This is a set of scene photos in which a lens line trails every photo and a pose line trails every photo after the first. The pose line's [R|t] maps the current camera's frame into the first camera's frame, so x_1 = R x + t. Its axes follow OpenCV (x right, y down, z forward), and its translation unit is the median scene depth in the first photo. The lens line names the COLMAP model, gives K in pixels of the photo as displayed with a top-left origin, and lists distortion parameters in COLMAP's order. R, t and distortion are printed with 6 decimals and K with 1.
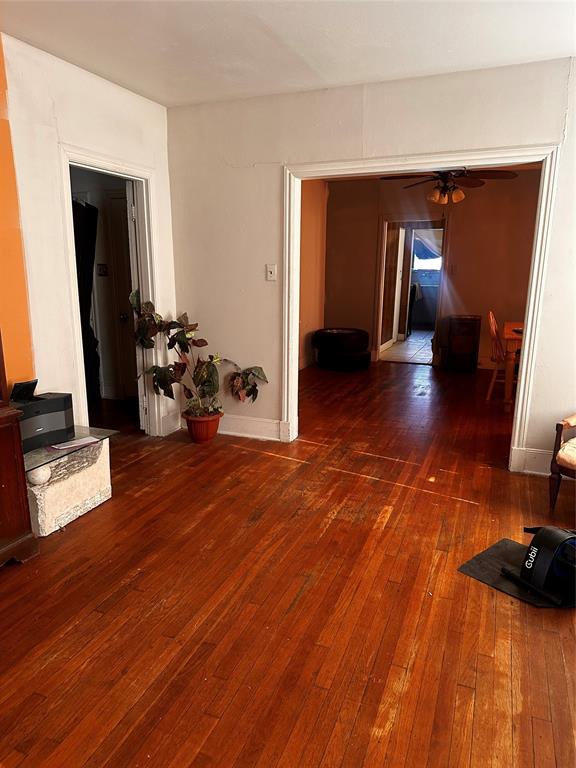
lens RADIAL K [[539.4, 0, 262.1], [0, 539.4, 395.9], [0, 0, 1]] dist [0.064920, -0.126386]
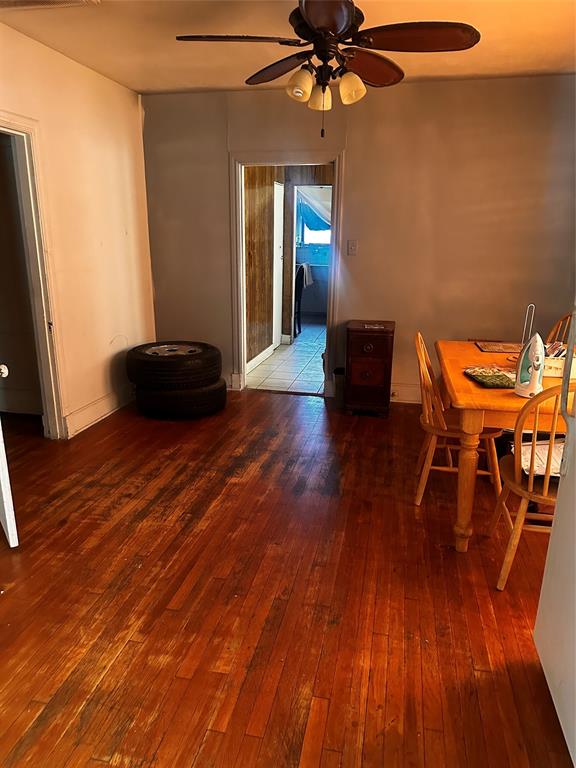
lens RADIAL K [[536.9, 0, 288.0], [0, 536.9, 384.0], [0, 0, 1]] dist [0.098430, -0.131301]
pose [[0.977632, -0.040088, 0.206466, 0.199997], [0.033610, 0.998829, 0.034791, -0.135200], [-0.207619, -0.027074, 0.977835, 0.547064]]
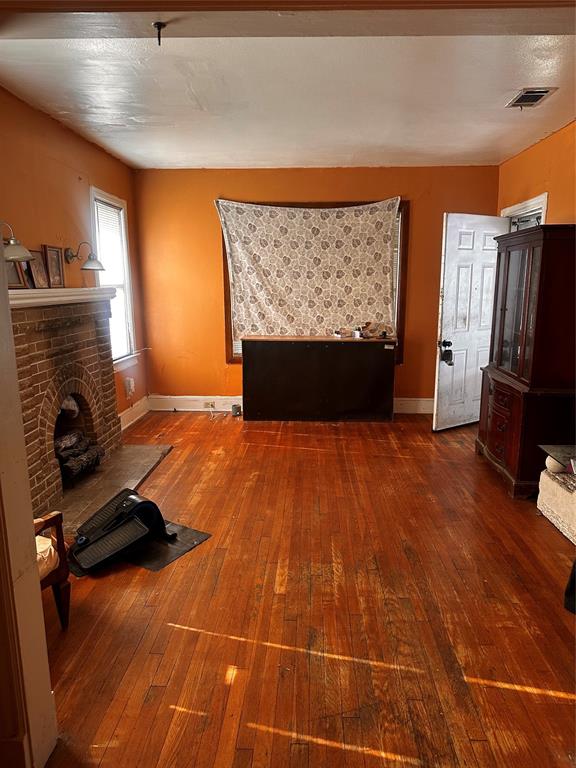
lens RADIAL K [[536.9, 0, 288.0], [0, 536.9, 384.0], [0, 0, 1]] dist [0.098430, -0.131301]
pose [[-0.931914, 0.069667, -0.355924, 0.297099], [-0.084657, 0.912482, 0.400262, -0.239441], [0.352660, 0.403141, -0.844457, 0.952042]]
